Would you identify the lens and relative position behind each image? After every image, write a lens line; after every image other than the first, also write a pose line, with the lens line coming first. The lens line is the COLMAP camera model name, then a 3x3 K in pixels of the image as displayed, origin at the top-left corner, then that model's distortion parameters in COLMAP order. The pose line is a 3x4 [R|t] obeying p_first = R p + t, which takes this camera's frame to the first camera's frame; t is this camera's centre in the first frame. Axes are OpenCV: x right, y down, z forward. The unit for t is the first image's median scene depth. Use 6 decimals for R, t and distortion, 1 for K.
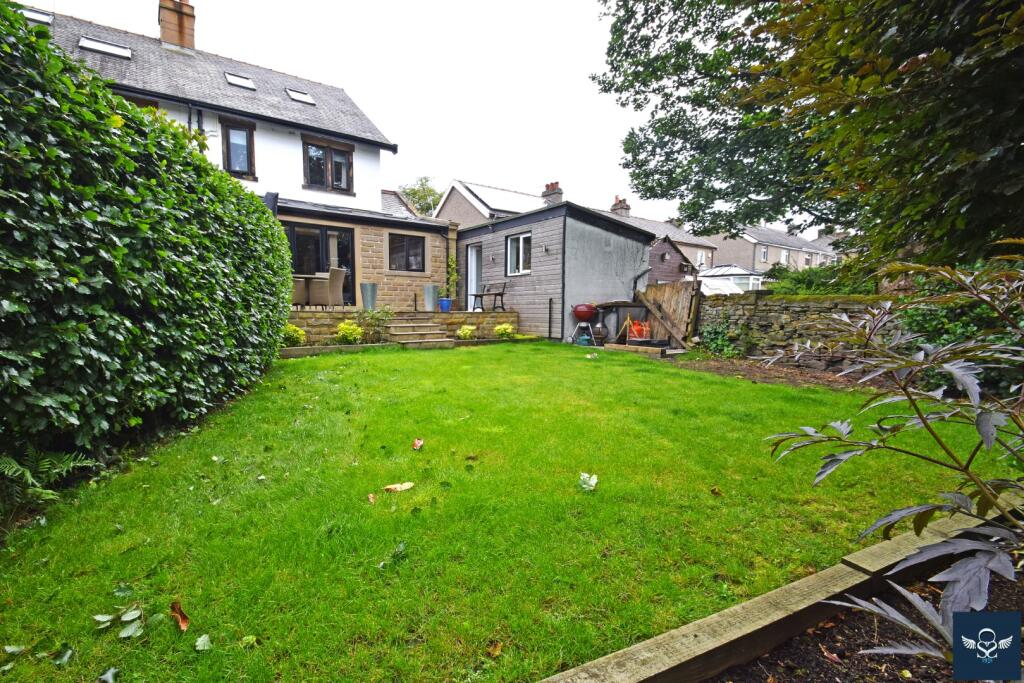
lens RADIAL K [[458.2, 0, 512.0], [0, 458.2, 341.5], [0, 0, 1]] dist [0.022591, -0.023962]
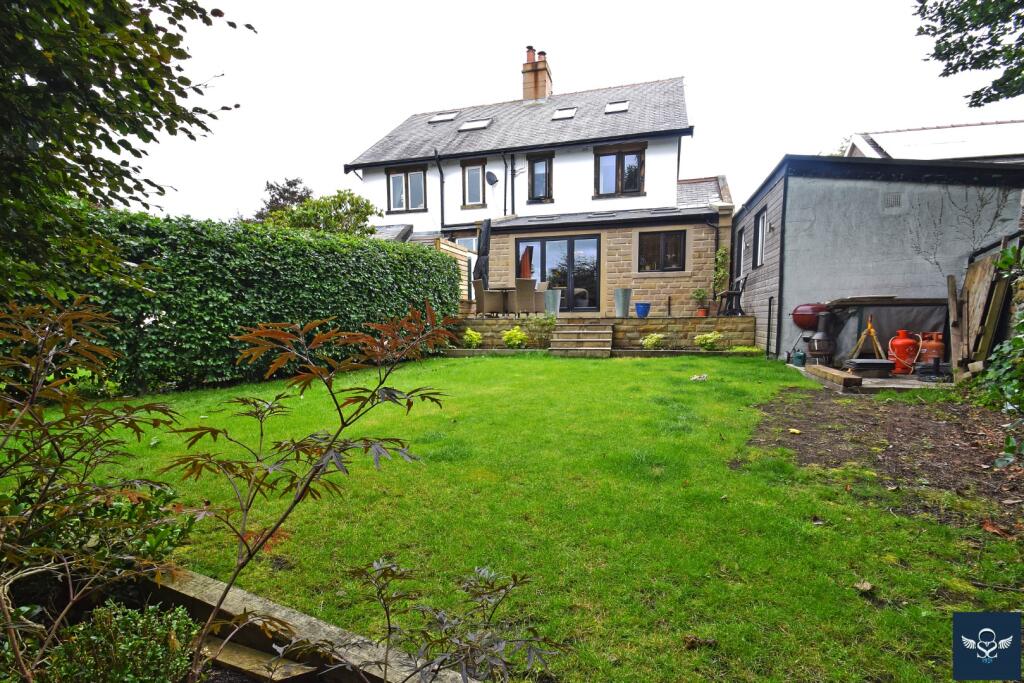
lens RADIAL K [[519.9, 0, 512.0], [0, 519.9, 341.5], [0, 0, 1]] dist [0.002691, 0.000350]
pose [[0.607255, 0.025397, -0.794101, 0.396479], [-0.040139, 0.999193, 0.001262, -0.008125], [0.793493, 0.031108, 0.607784, 0.162764]]
